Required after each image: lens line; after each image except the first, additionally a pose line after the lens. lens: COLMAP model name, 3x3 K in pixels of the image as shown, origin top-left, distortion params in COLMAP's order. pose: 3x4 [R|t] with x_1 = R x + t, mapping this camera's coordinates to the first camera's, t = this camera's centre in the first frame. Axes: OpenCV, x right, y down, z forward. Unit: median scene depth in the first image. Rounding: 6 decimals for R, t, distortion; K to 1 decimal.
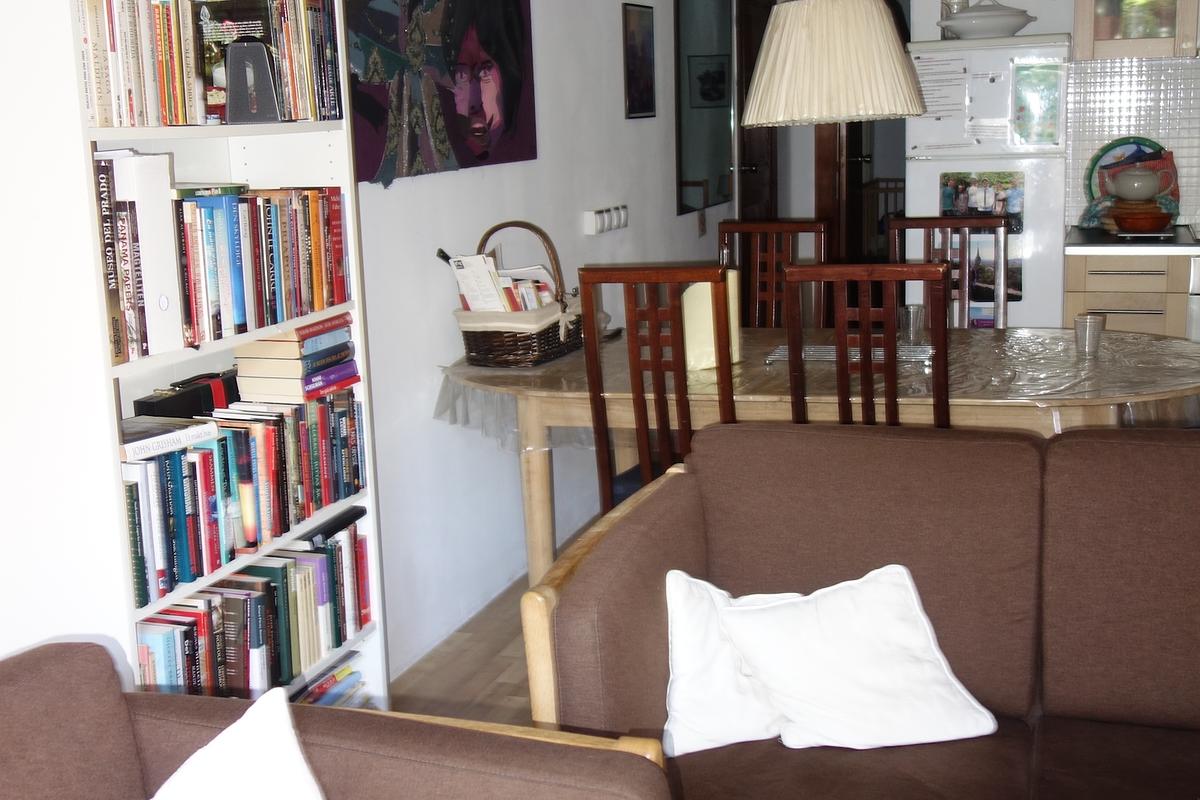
lens RADIAL K [[1446.5, 0, 599.9], [0, 1446.5, 394.7], [0, 0, 1]] dist [-0.004300, 0.000000]
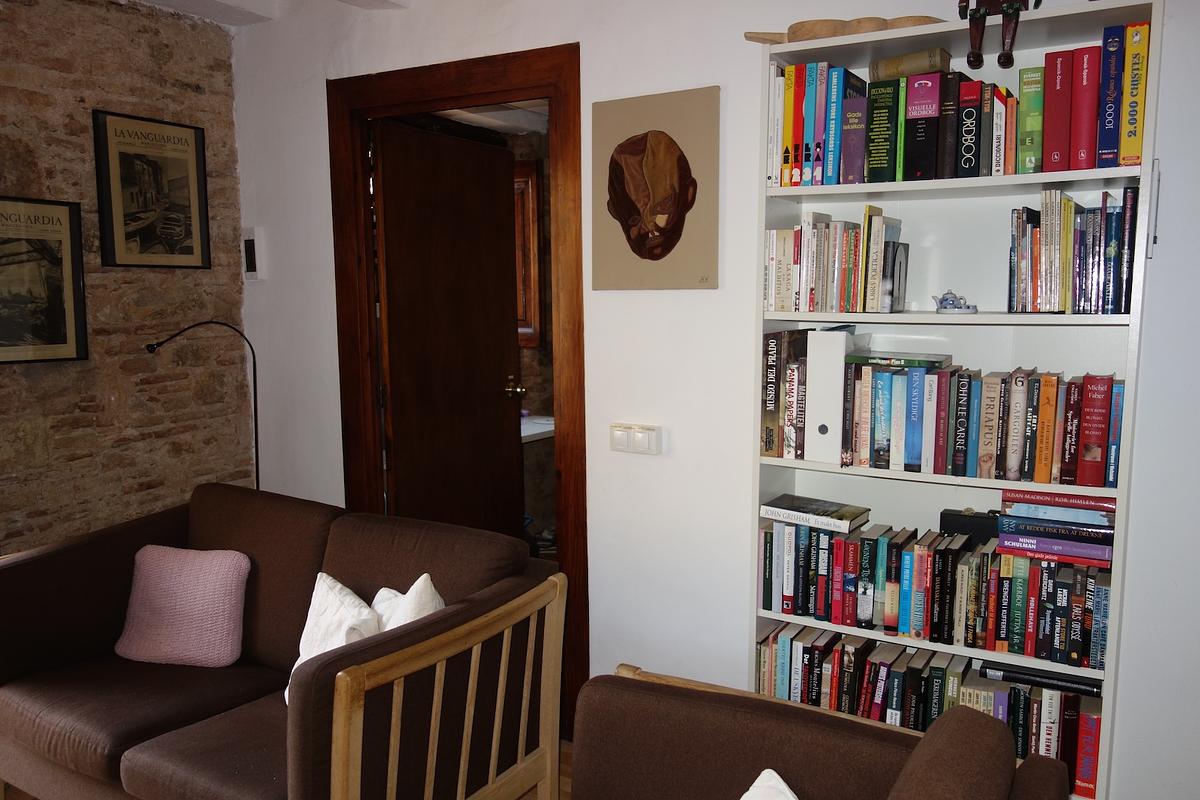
lens RADIAL K [[937.1, 0, 598.6], [0, 937.1, 403.4], [0, 0, 1]] dist [0.016920, 0.003259]
pose [[-0.220655, 0.150042, -0.963742, 0.588364], [-0.175983, 0.965755, 0.190648, -0.202720], [0.959344, 0.211670, -0.186694, 0.830654]]
